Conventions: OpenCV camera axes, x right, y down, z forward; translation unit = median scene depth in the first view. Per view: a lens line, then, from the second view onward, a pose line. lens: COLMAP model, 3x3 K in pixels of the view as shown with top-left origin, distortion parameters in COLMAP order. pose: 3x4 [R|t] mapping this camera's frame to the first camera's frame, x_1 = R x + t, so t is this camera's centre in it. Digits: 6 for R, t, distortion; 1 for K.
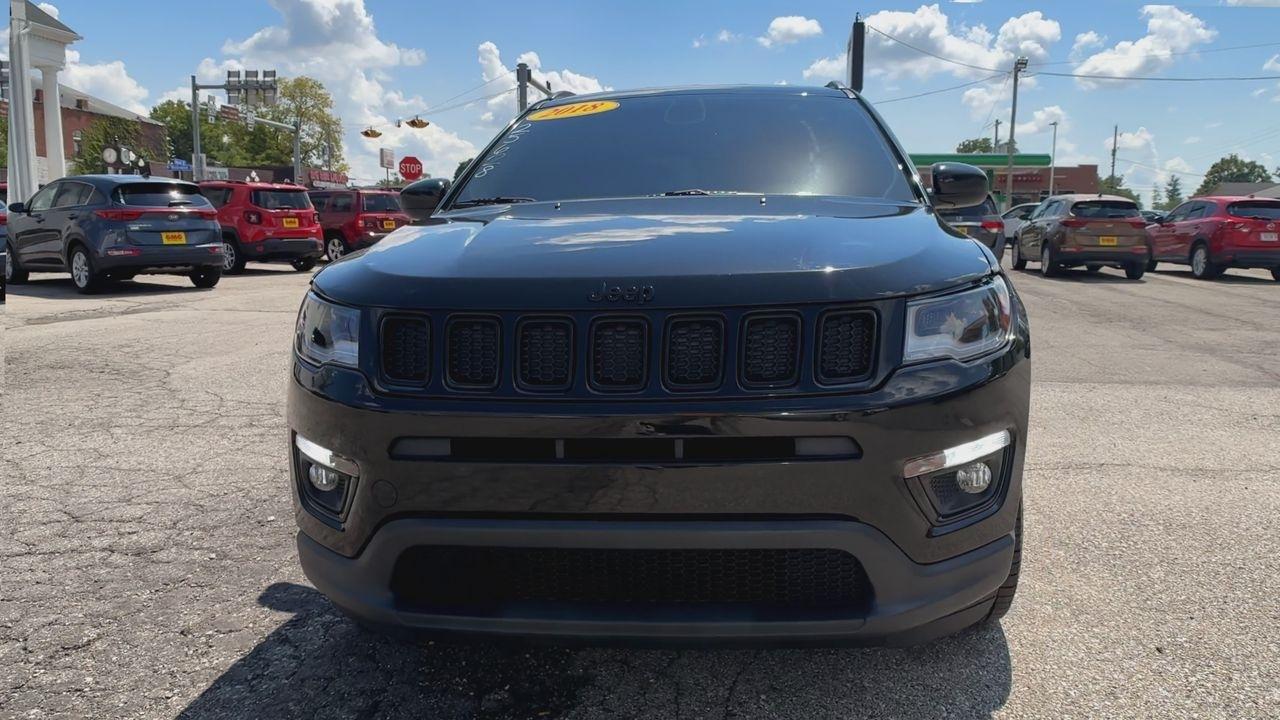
lens RADIAL K [[1078.8, 0, 640.0], [0, 1078.8, 360.0], [0, 0, 1]] dist [-0.013159, -0.009369]
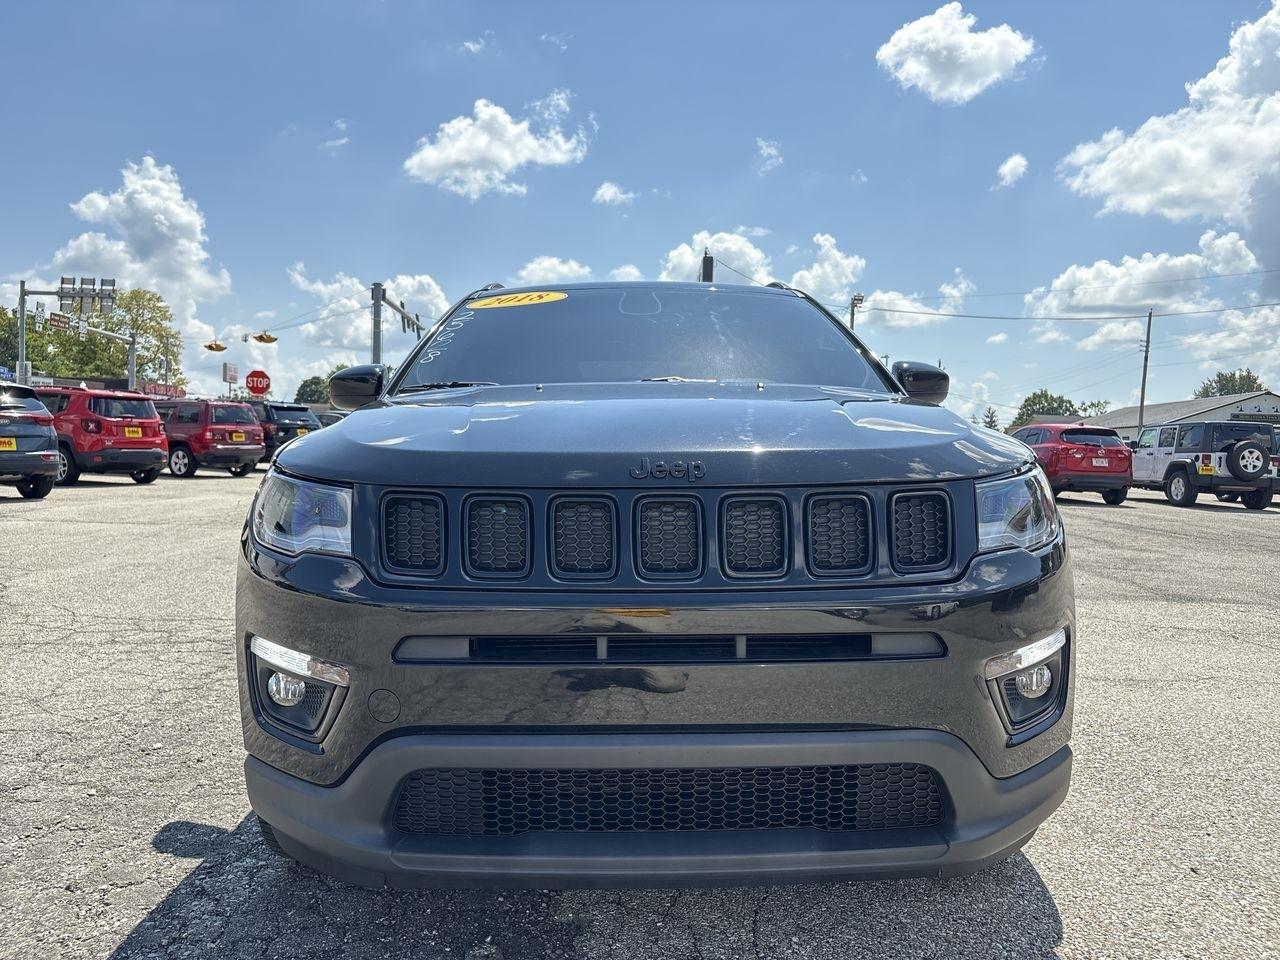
lens RADIAL K [[1071.3, 0, 640.0], [0, 1071.3, 480.0], [0, 0, 1]] dist [0.039643, -0.040425]
pose [[0.991258, 0.013793, 0.131216, -0.104536], [-0.001726, 0.995791, -0.091640, 0.018147], [-0.131928, 0.090613, 0.987109, 0.097942]]
